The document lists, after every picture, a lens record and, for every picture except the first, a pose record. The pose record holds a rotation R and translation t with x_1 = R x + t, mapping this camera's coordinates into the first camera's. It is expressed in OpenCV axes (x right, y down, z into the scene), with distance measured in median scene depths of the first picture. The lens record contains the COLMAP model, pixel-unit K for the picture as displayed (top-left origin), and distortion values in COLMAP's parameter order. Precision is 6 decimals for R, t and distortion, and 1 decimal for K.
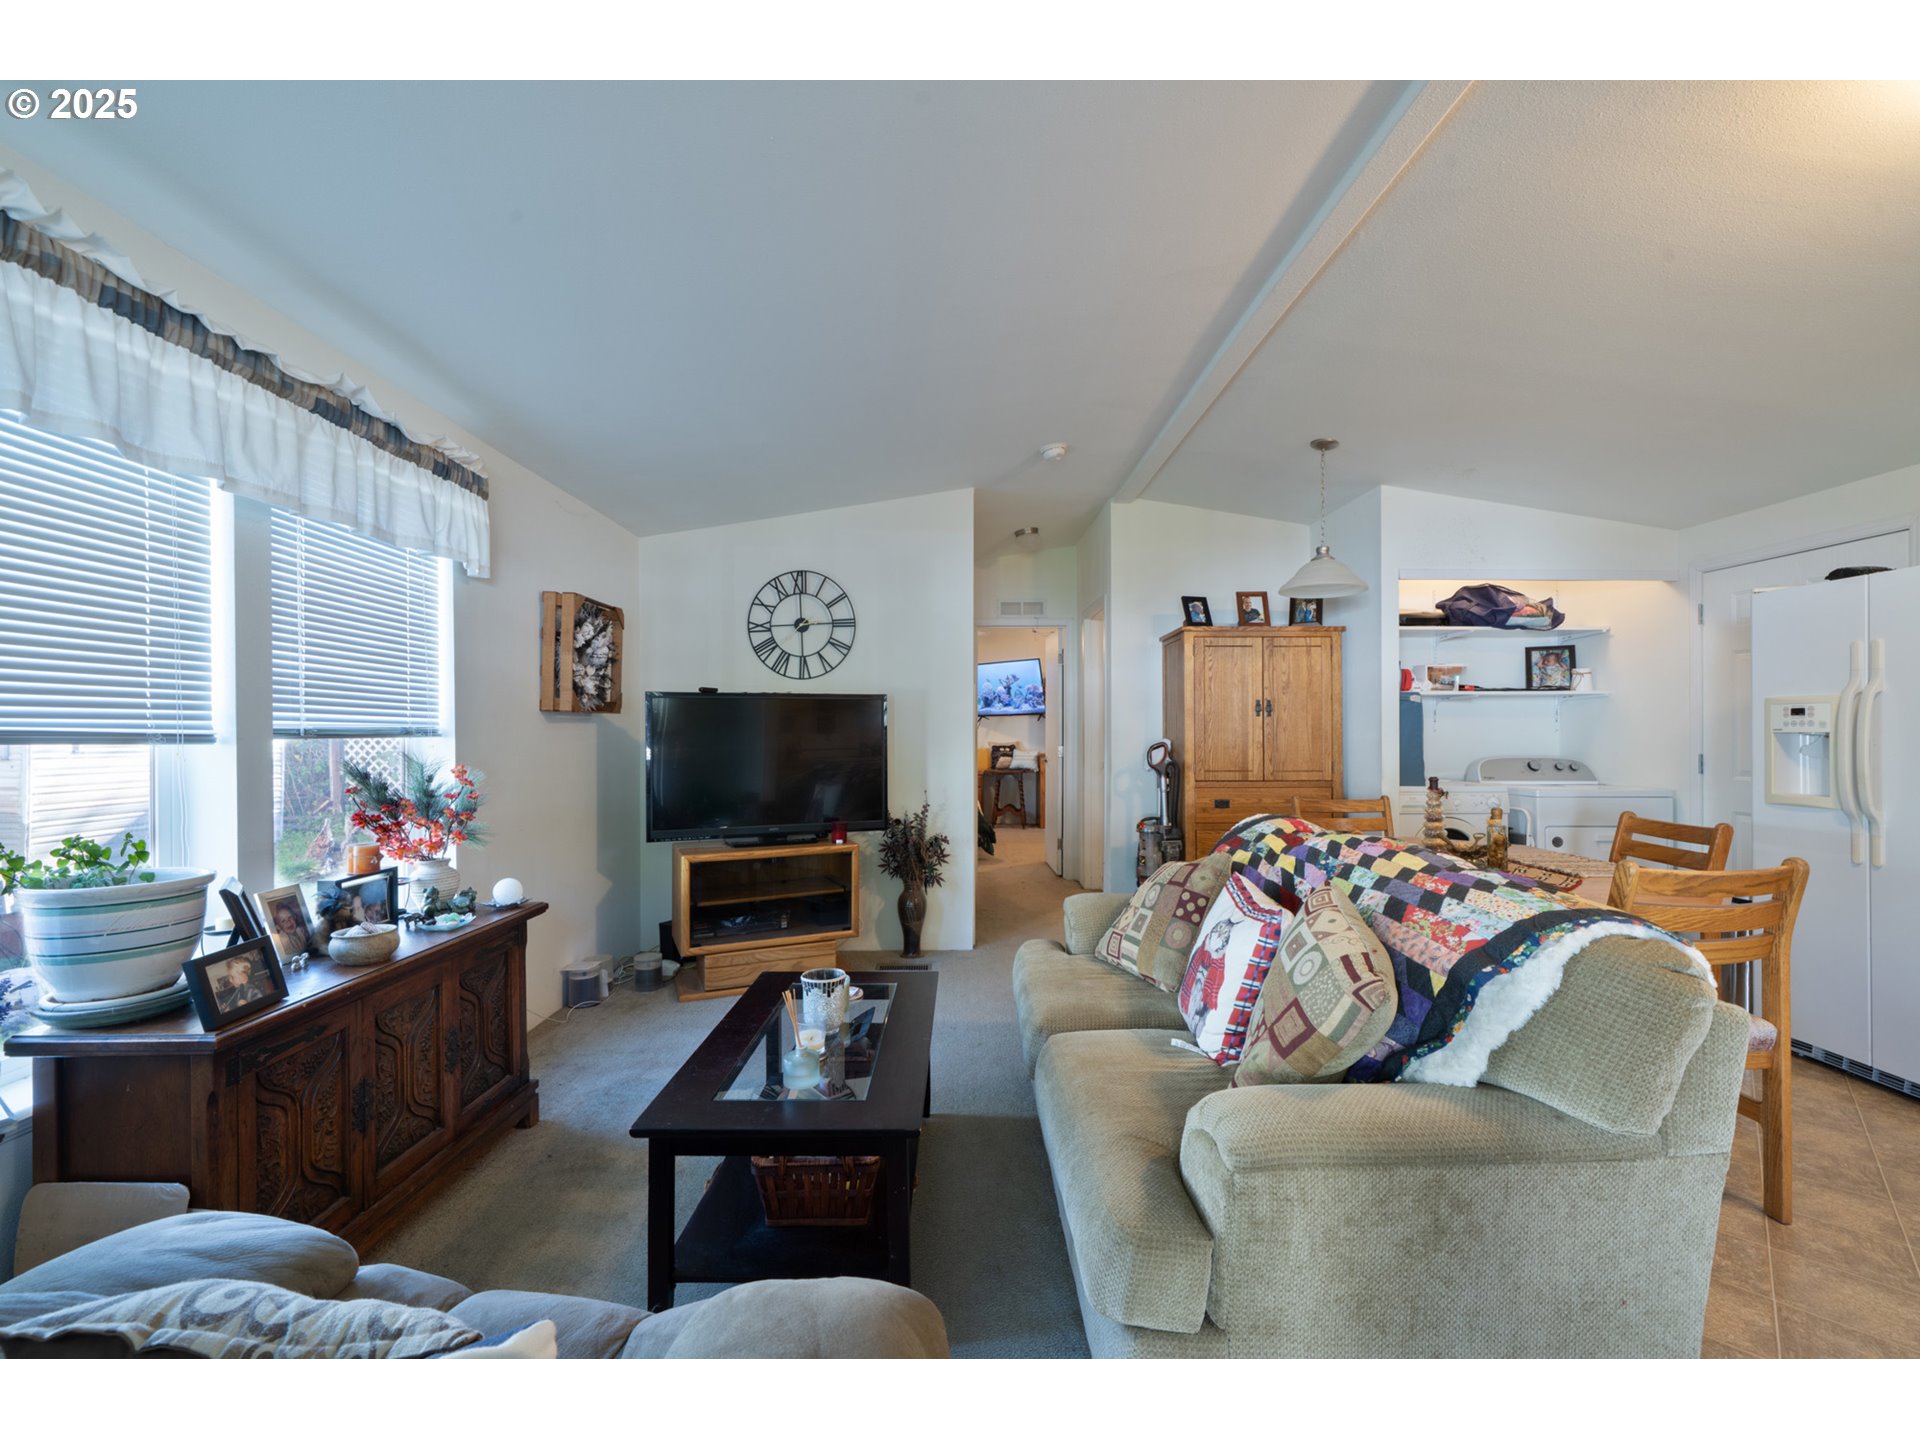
lens RADIAL K [[811.3, 0, 955.8], [0, 811.3, 732.0], [0, 0, 1]] dist [0.008434, -0.001076]
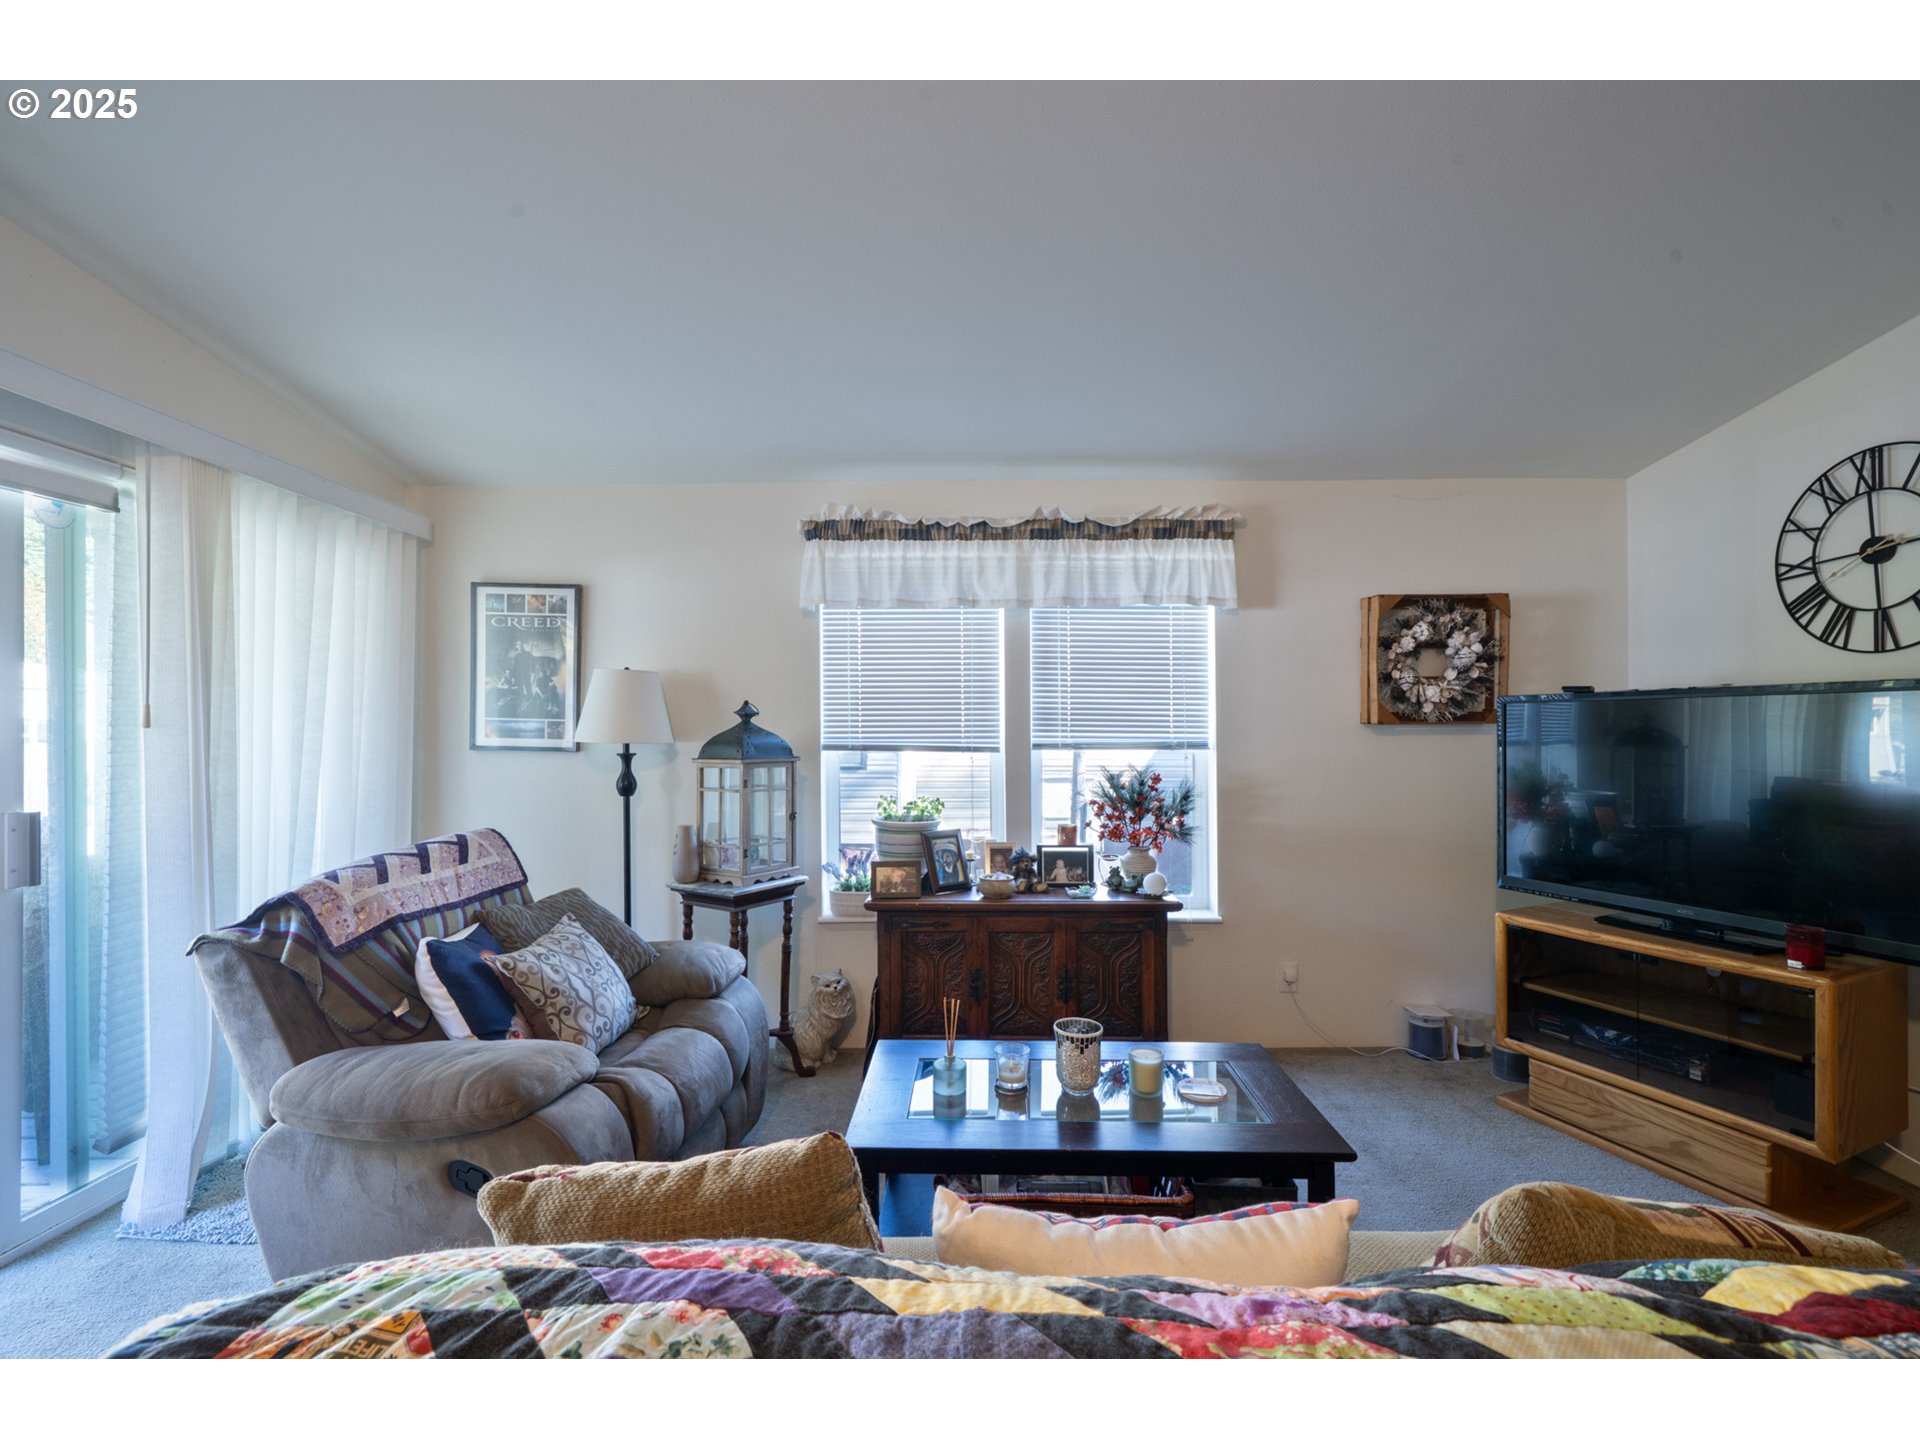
lens RADIAL K [[811.3, 0, 955.9], [0, 811.3, 726.2], [0, 0, 1]] dist [0.008434, -0.001076]
pose [[-0.010557, -0.000306, -0.999944, 0.417872], [0.000677, 1.000000, -0.000313, -0.020828], [0.999944, -0.000680, -0.010557, 0.486021]]
